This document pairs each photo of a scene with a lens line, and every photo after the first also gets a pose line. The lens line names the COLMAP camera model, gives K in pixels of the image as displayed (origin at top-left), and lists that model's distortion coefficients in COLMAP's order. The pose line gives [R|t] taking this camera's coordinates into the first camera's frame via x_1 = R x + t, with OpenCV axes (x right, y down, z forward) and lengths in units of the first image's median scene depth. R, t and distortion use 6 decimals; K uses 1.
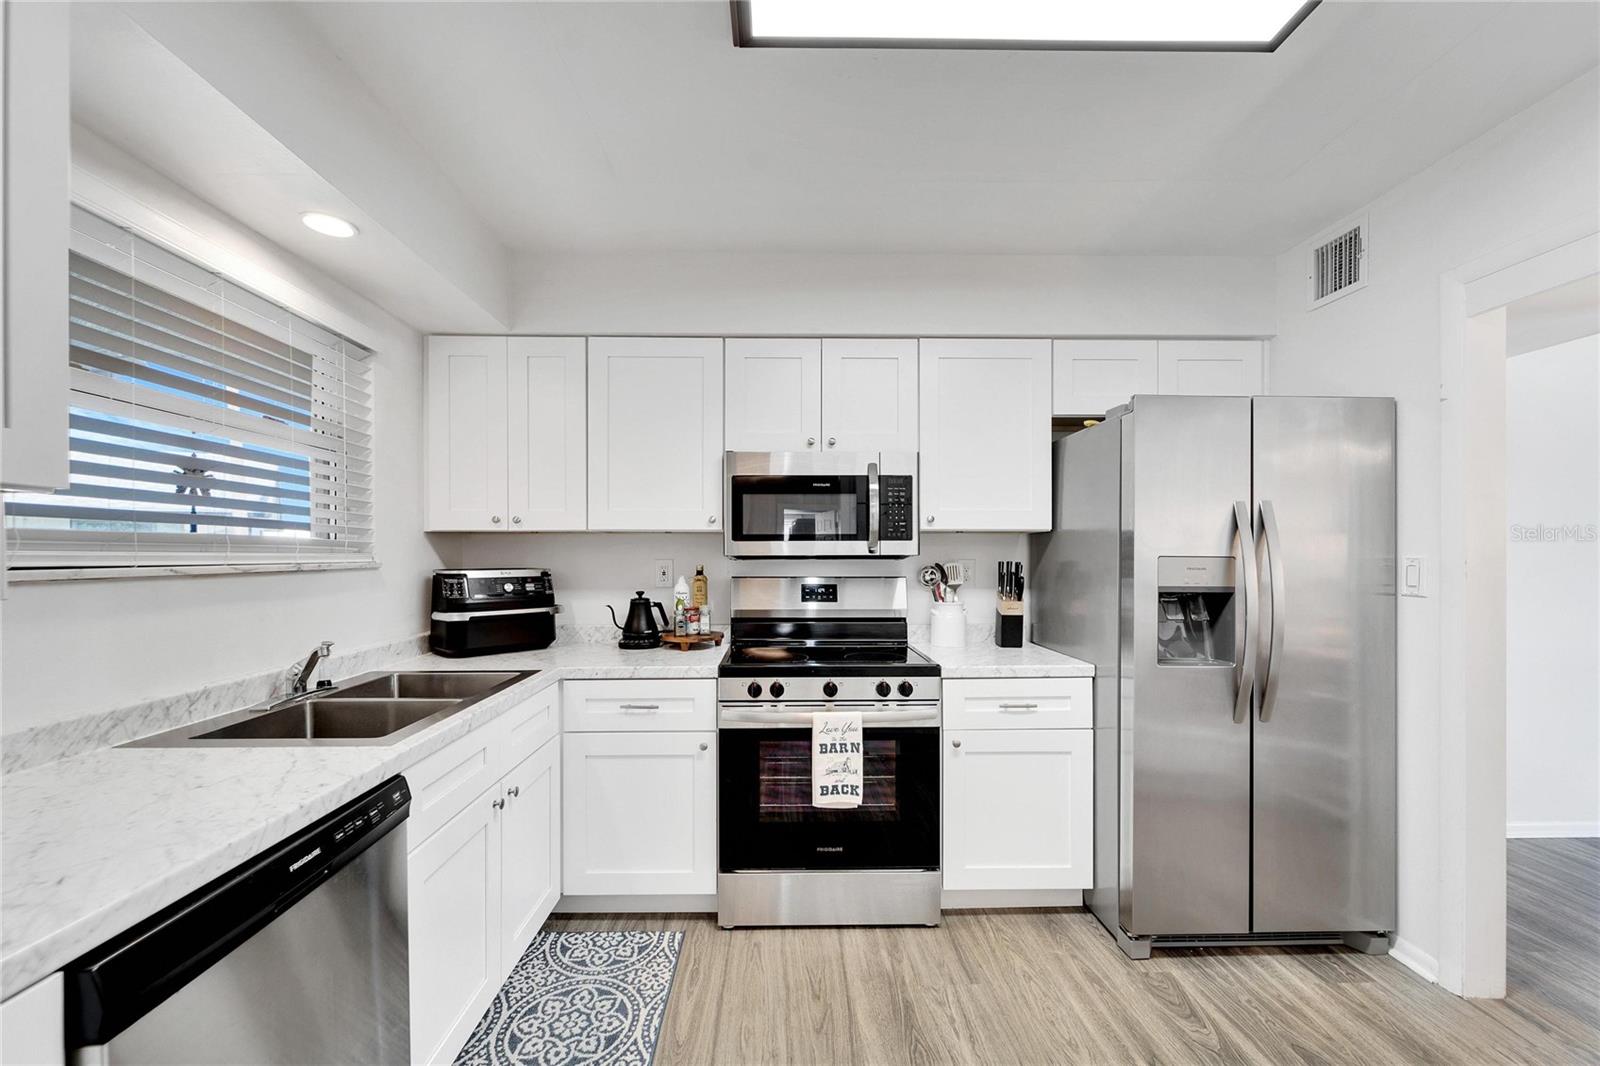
lens RADIAL K [[647.8, 0, 794.5], [0, 647.8, 554.6], [0, 0, 1]] dist [0.003715, -0.001524]
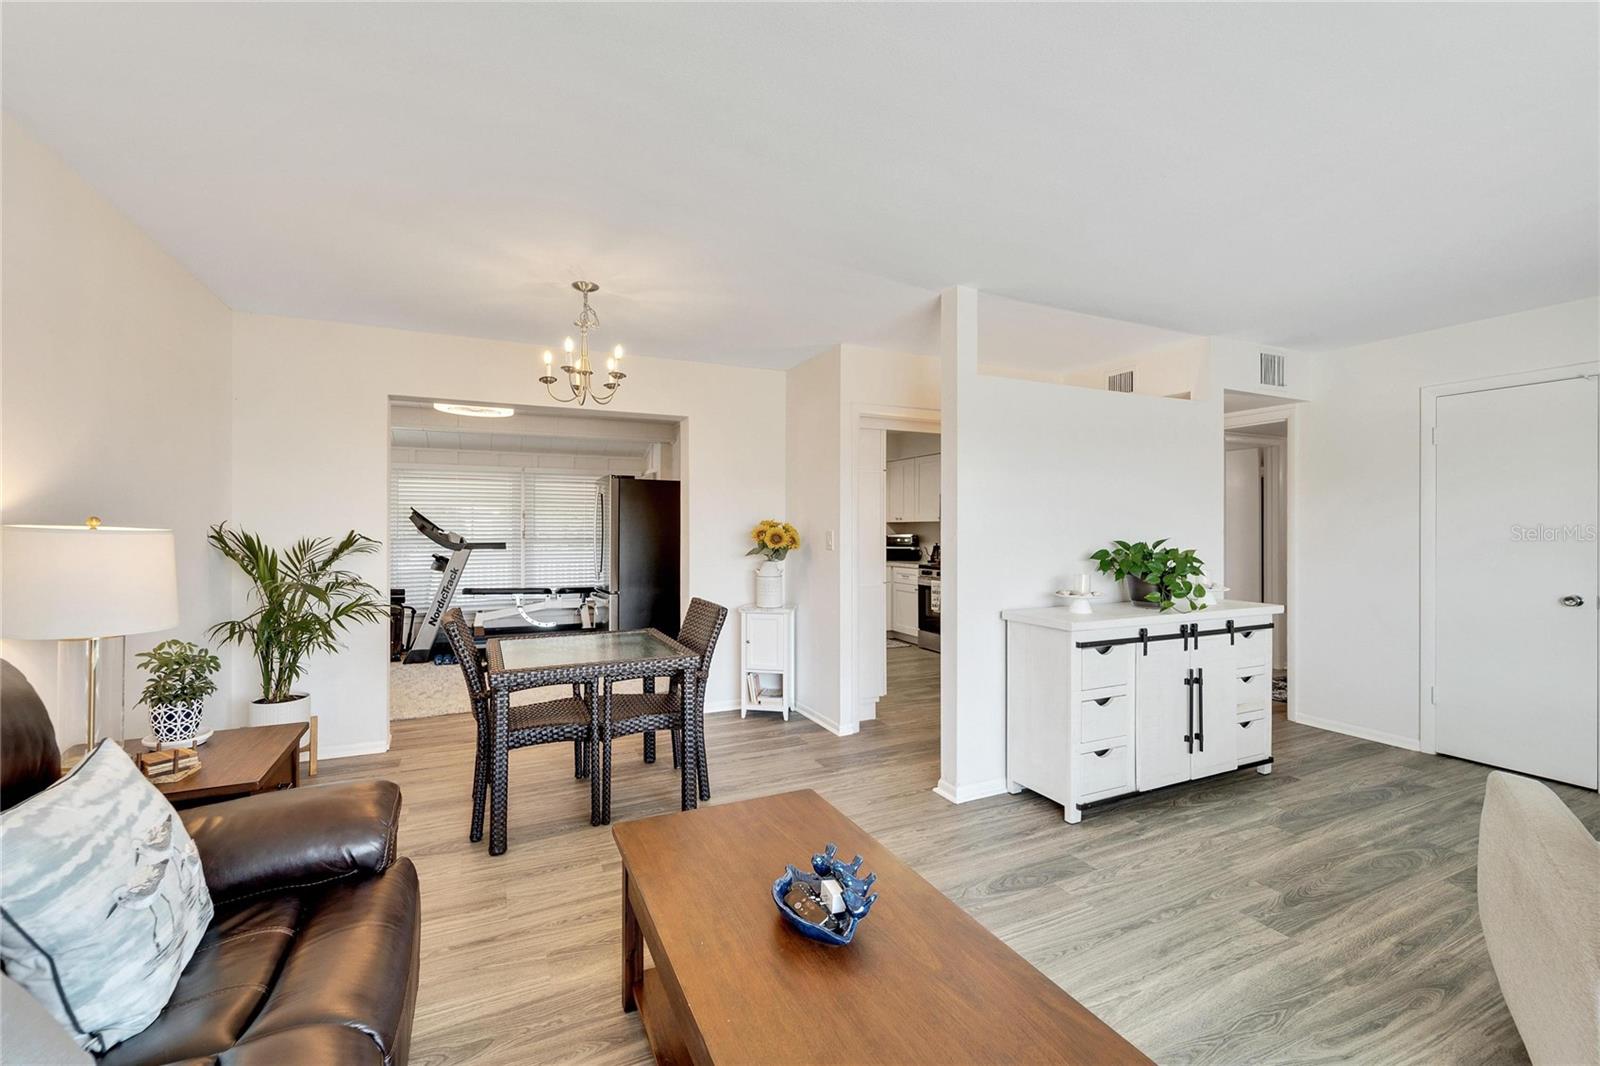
lens RADIAL K [[658.2, 0, 789.7], [0, 658.2, 526.7], [0, 0, 1]] dist [0.003086, -0.001780]
pose [[0.397387, -0.002841, -0.917647, 2.610488], [-0.002079, 0.999990, -0.003996, -0.001326], [0.917649, 0.003496, 0.397377, -0.877261]]
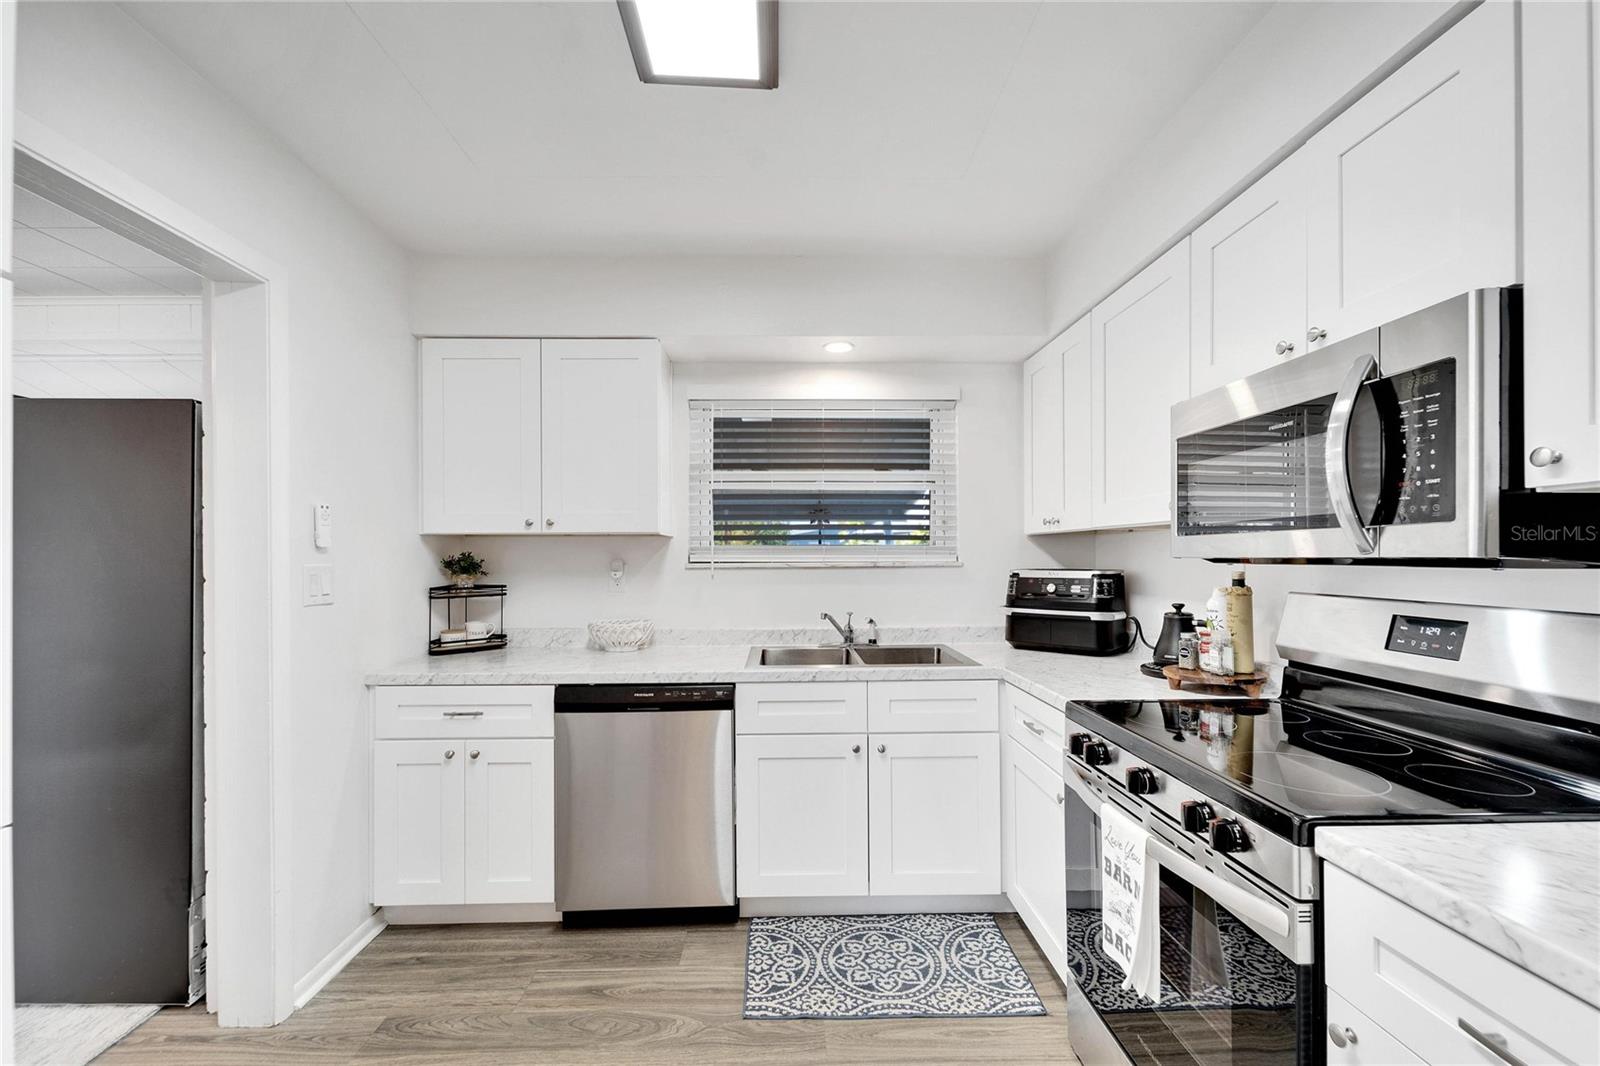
lens RADIAL K [[647.8, 0, 789.2], [0, 647.8, 553.4], [0, 0, 1]] dist [0.003715, -0.001524]
pose [[-0.005938, -0.002203, -0.999980, 0.653113], [0.004590, 0.999987, -0.002230, -0.003573], [0.999972, -0.004604, -0.005927, 0.673355]]
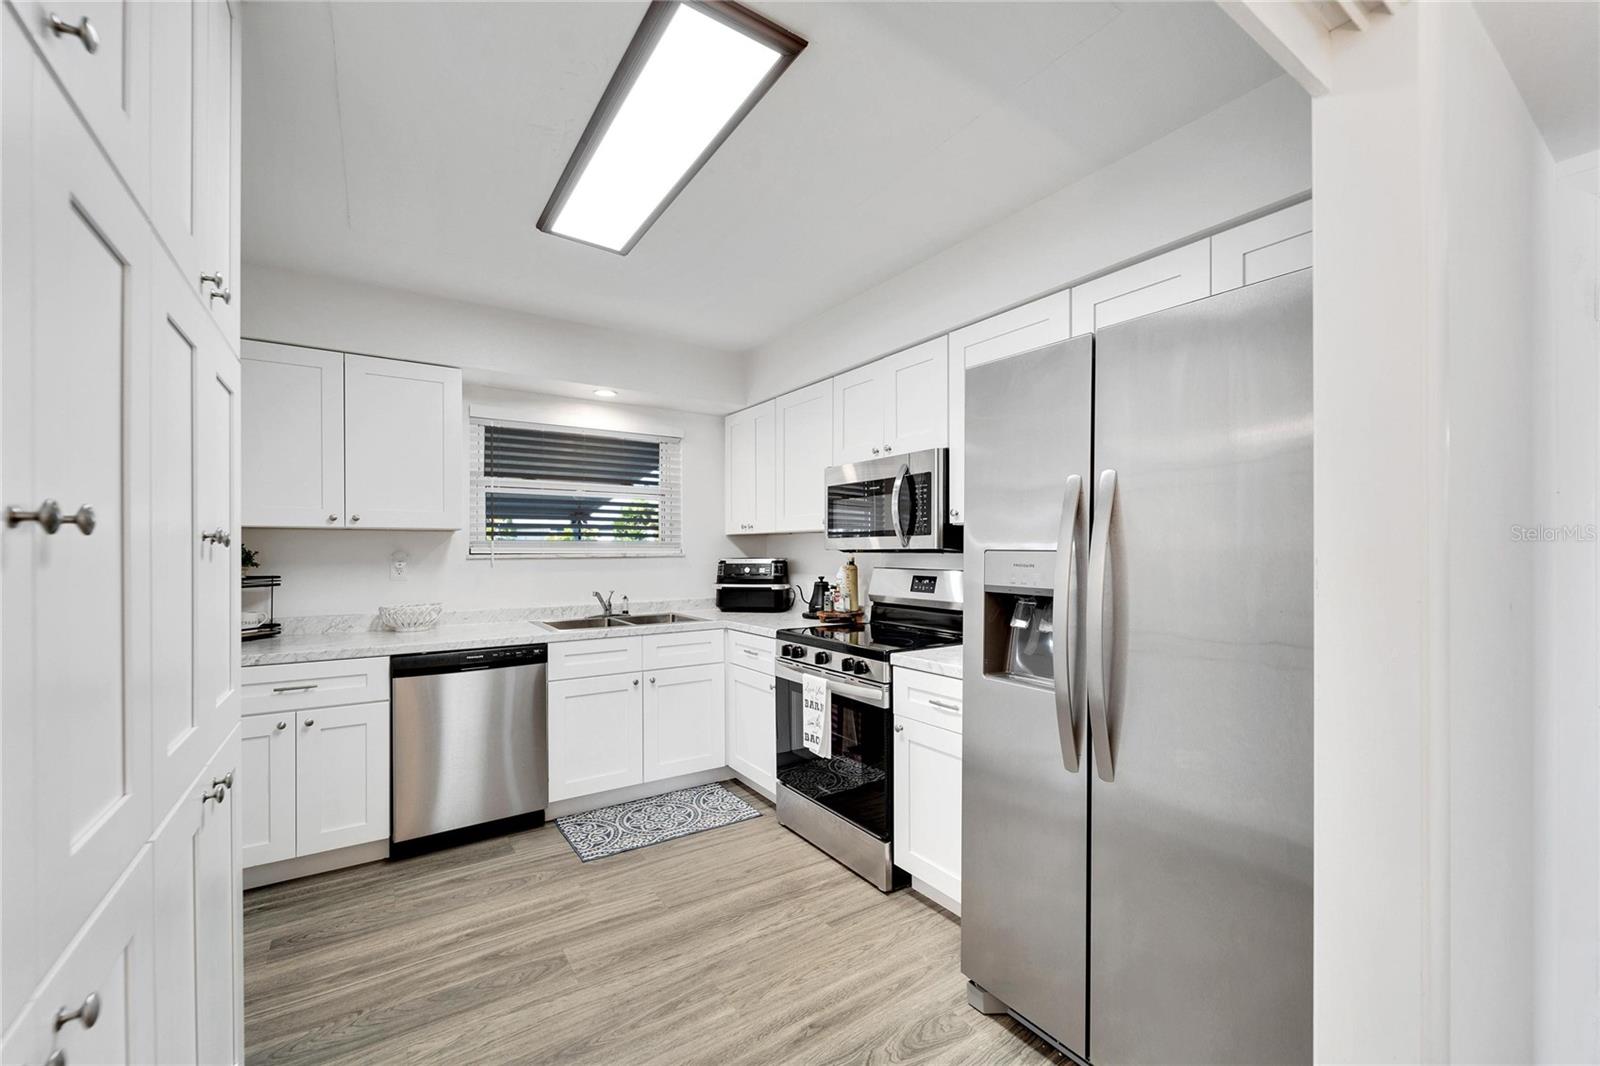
lens RADIAL K [[647.8, 0, 790.2], [0, 647.8, 550.8], [0, 0, 1]] dist [0.003715, -0.001524]
pose [[0.528712, 0.001628, -0.848800, 1.057173], [0.001726, 0.999994, 0.002994, 0.000071], [0.848799, -0.003048, 0.528706, 0.299481]]
